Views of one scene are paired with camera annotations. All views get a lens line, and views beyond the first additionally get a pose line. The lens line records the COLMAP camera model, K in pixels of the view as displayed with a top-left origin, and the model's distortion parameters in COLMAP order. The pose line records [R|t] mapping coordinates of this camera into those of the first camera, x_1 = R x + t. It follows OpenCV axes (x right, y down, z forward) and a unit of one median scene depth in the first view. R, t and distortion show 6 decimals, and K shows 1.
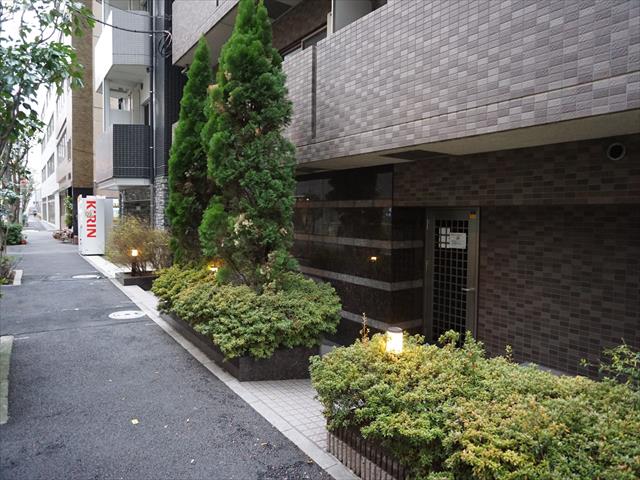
lens RADIAL K [[442.1, 0, 320.0], [0, 442.1, 240.0], [0, 0, 1]] dist [-0.039328, 0.009516]
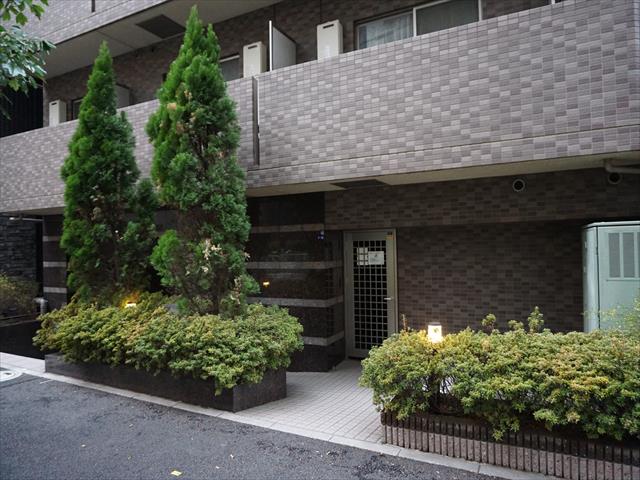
lens RADIAL K [[447.0, 0, 321.1], [0, 447.0, 246.6], [0, 0, 1]] dist [-0.048771, 0.026476]
pose [[0.869832, -0.034694, 0.492126, -0.476280], [0.064248, 0.996995, -0.043273, 0.015710], [-0.489146, 0.069259, 0.869448, 0.045637]]
